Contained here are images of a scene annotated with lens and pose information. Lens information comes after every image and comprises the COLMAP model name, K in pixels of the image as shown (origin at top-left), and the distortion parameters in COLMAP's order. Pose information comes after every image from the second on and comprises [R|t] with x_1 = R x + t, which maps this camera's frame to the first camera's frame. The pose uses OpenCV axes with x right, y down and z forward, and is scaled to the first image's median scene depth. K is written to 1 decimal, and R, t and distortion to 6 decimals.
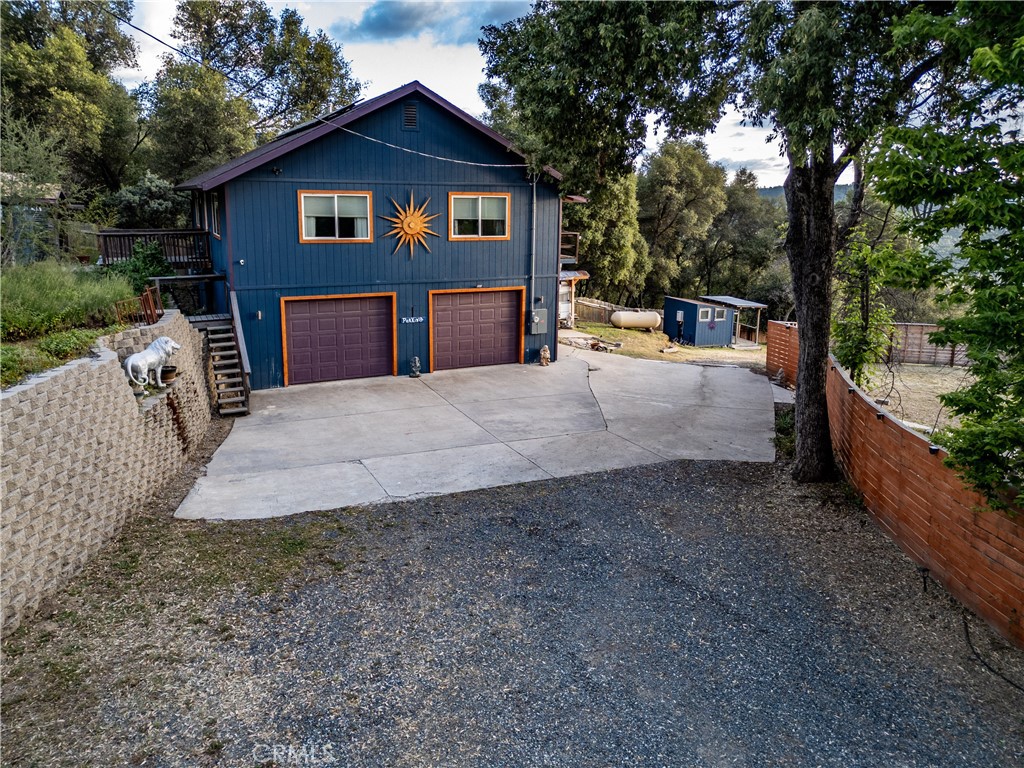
lens RADIAL K [[719.8, 0, 506.6], [0, 719.8, 354.7], [0, 0, 1]] dist [0.112072, -0.137751]
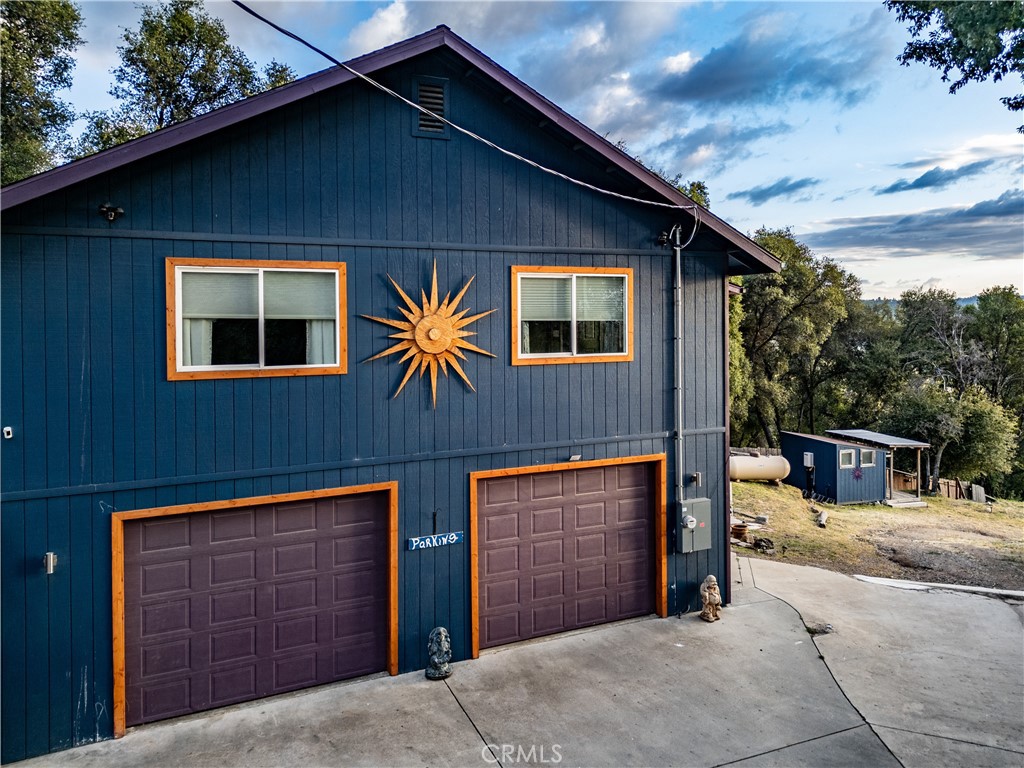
lens RADIAL K [[719.8, 0, 506.6], [0, 719.8, 354.7], [0, 0, 1]] dist [0.112072, -0.137751]
pose [[0.999006, -0.019123, -0.040260, -0.063199], [0.012305, 0.986511, -0.163230, -0.085977], [0.042839, 0.162572, 0.985766, 0.523241]]
